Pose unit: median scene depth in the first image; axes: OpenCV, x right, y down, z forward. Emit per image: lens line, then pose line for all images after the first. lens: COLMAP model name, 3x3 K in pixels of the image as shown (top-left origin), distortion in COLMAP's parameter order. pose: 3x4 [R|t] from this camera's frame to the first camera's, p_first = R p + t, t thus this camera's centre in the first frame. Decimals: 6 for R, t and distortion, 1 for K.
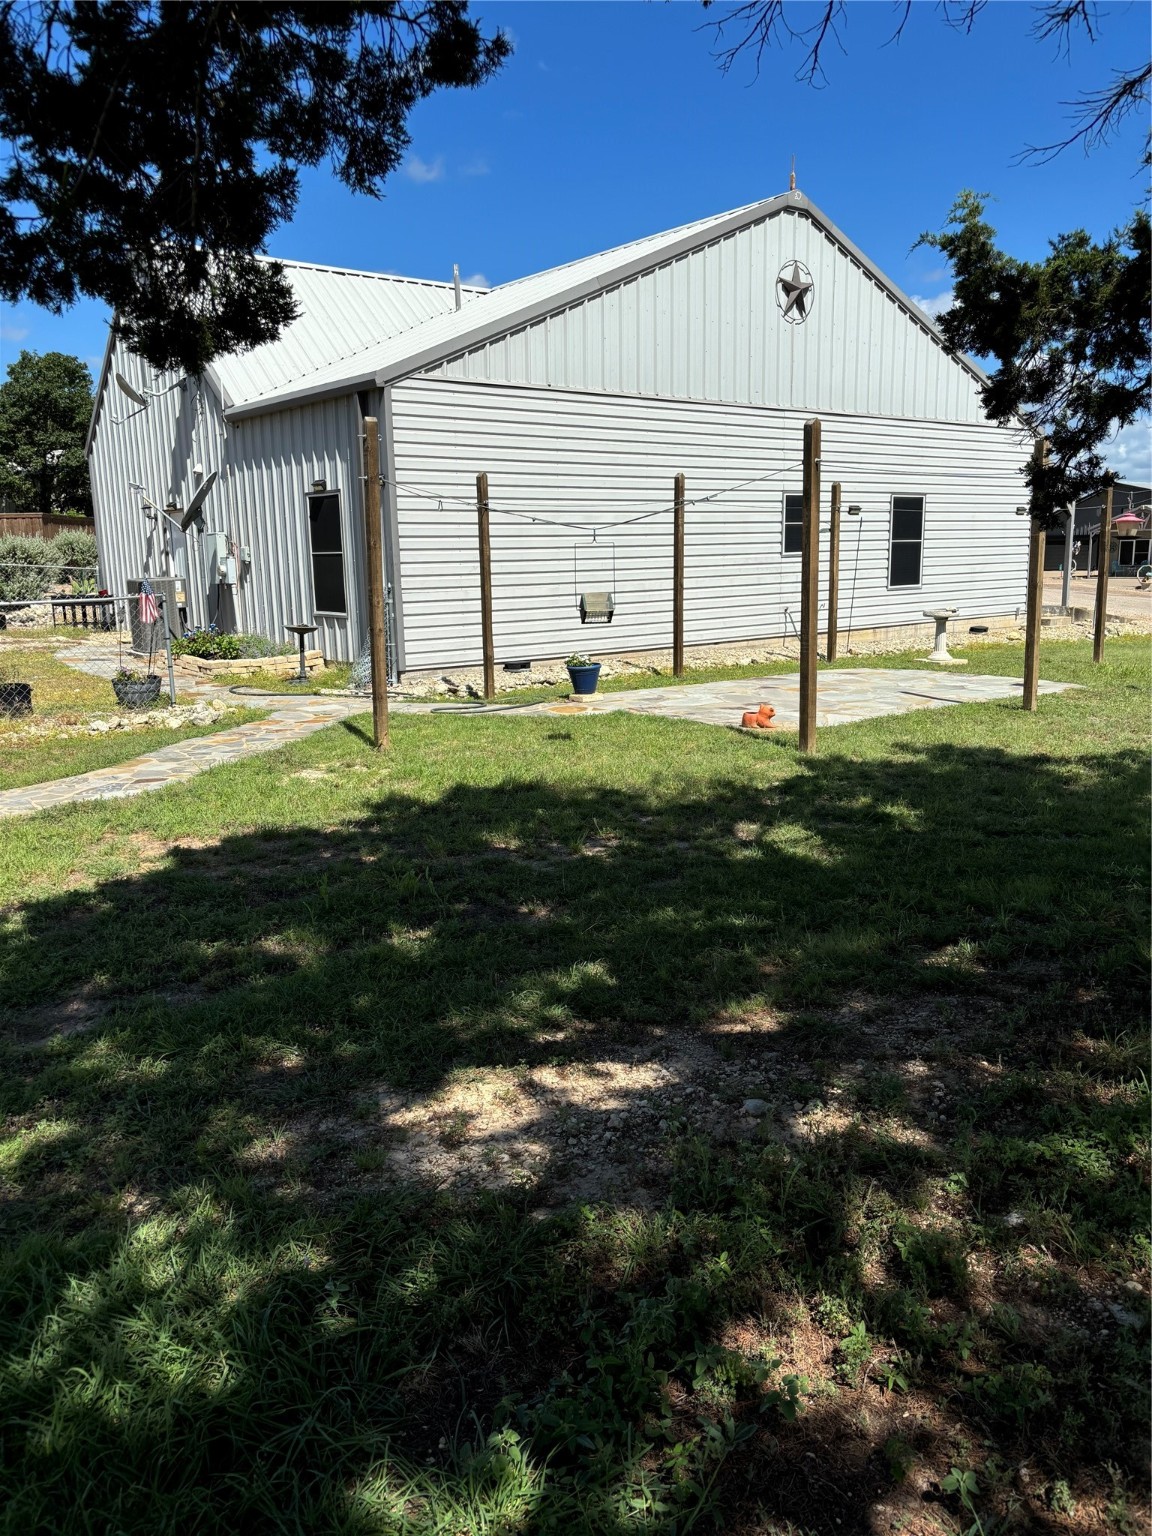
lens RADIAL K [[1155.3, 0, 573.4], [0, 1155.3, 760.6], [0, 0, 1]] dist [0.051584, -0.016383]
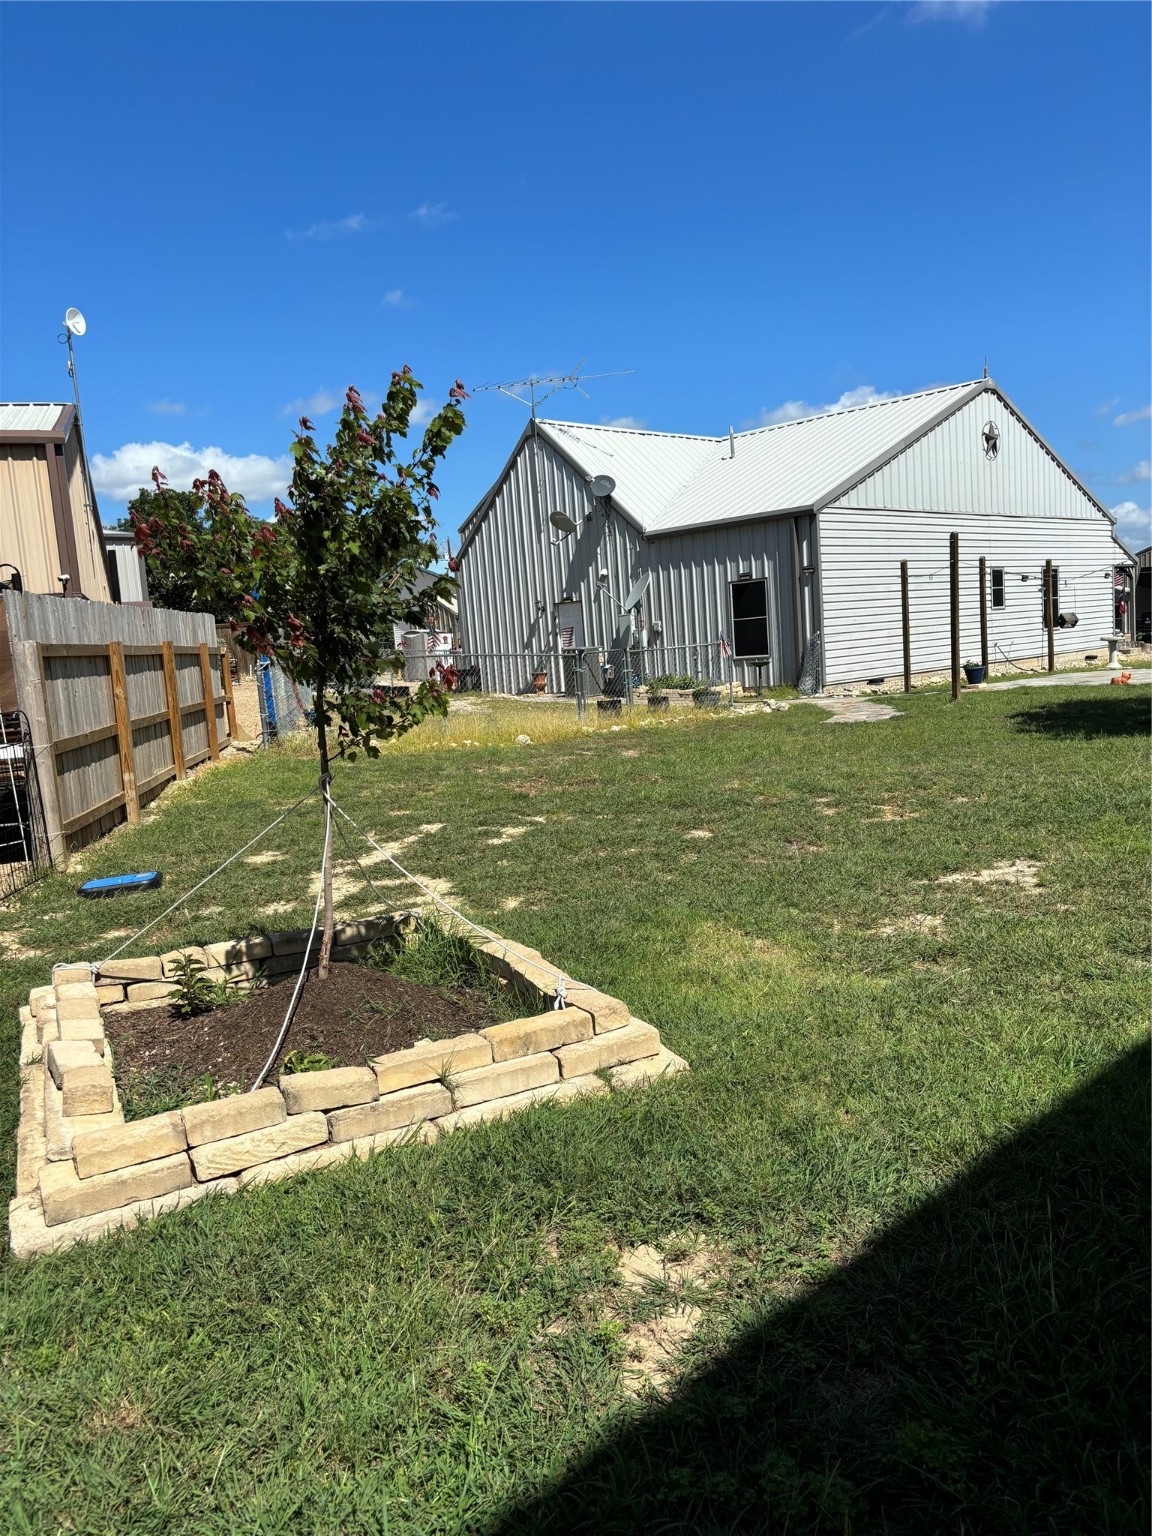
lens RADIAL K [[1155.3, 0, 579.3], [0, 1155.3, 775.4], [0, 0, 1]] dist [0.051584, -0.016383]
pose [[0.993287, -0.061414, 0.098028, -0.538676], [0.068140, 0.995437, -0.066806, 0.108326], [-0.093478, 0.073037, 0.992939, -0.459862]]
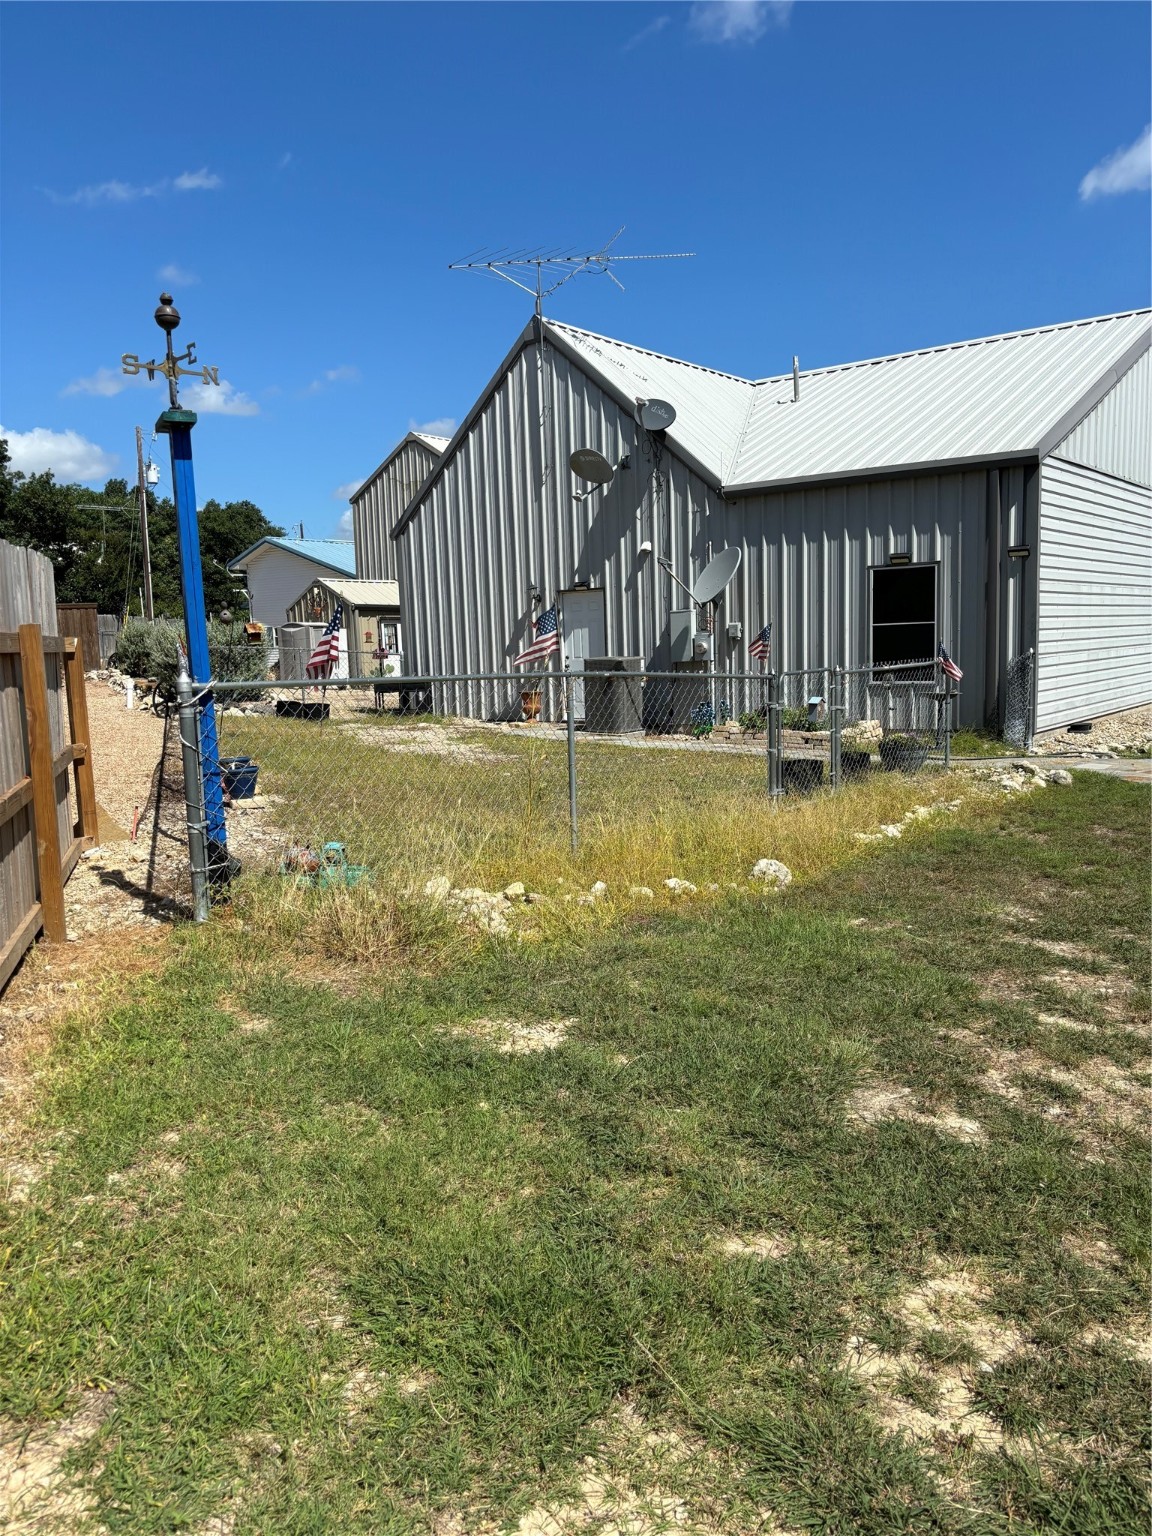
lens RADIAL K [[1155.3, 0, 561.4], [0, 1155.3, 764.3], [0, 0, 1]] dist [0.051584, -0.016383]
pose [[0.971231, -0.033461, 0.235779, -0.662188], [0.051592, 0.996130, -0.071153, 0.001410], [-0.232485, 0.081271, 0.969198, 0.079990]]
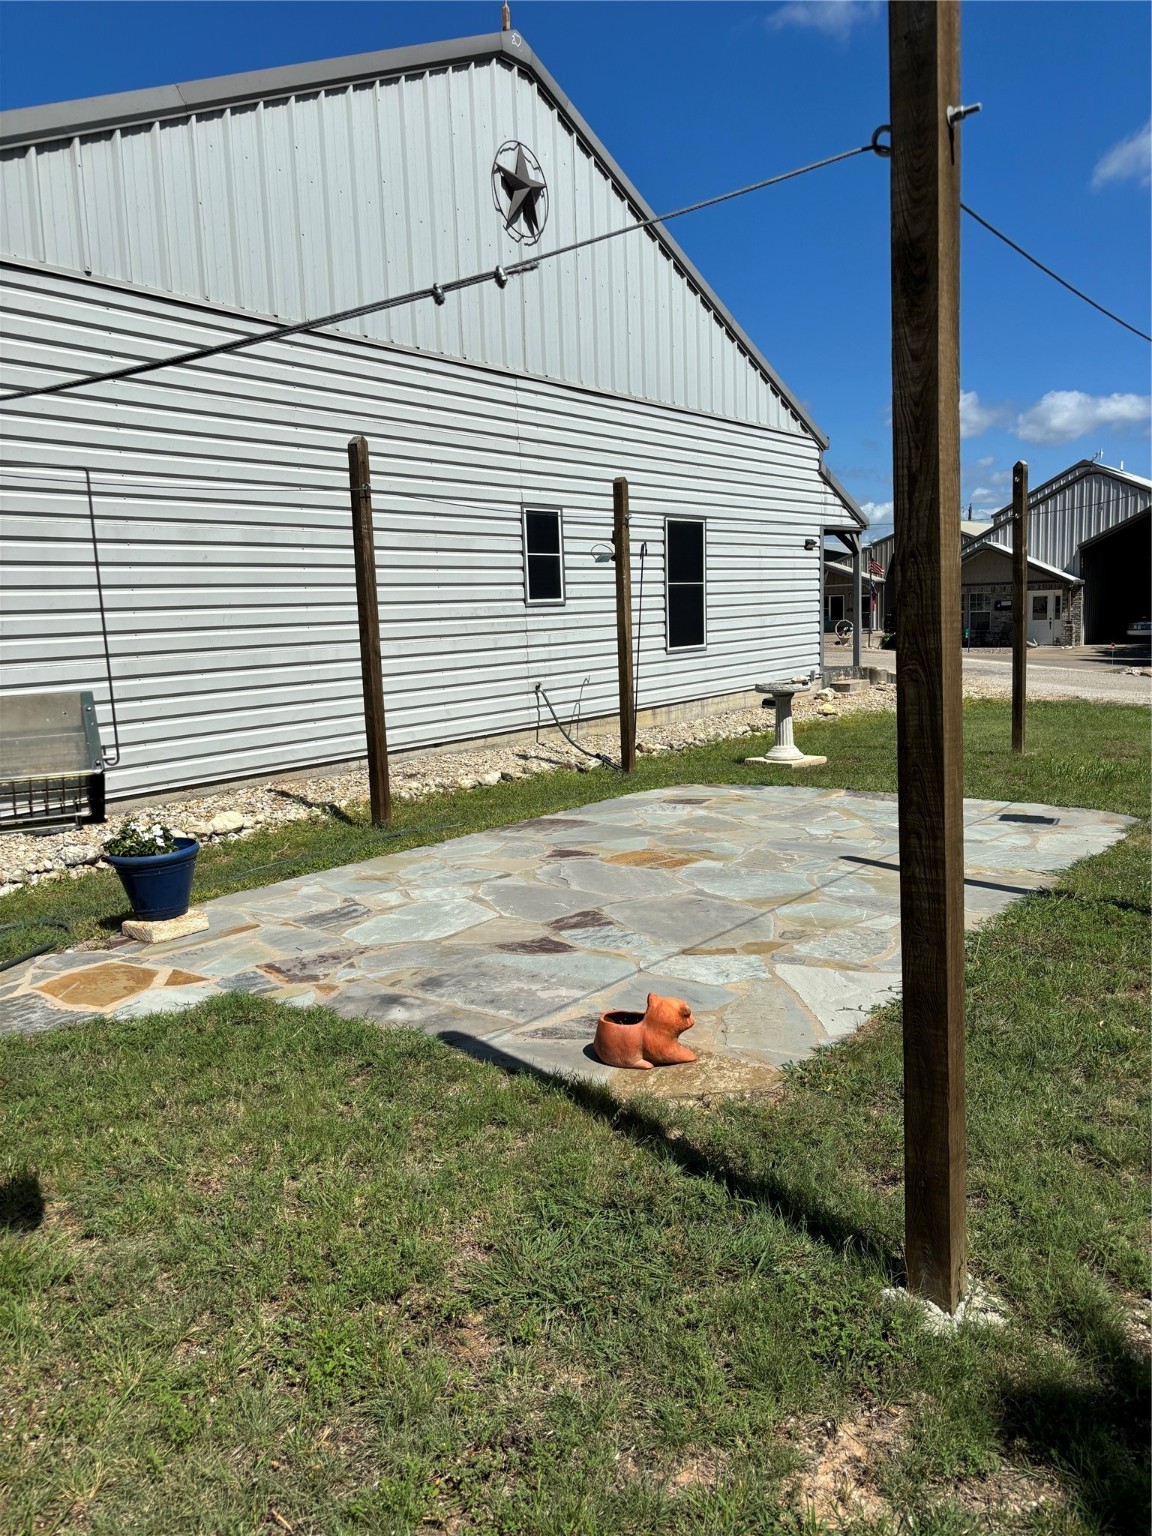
lens RADIAL K [[1155.3, 0, 579.2], [0, 1155.3, 777.1], [0, 0, 1]] dist [0.051584, -0.016383]
pose [[0.962519, -0.056574, 0.265248, 0.033029], [0.067978, 0.997107, -0.034007, -0.059197], [-0.262557, 0.050764, 0.963580, 0.395098]]
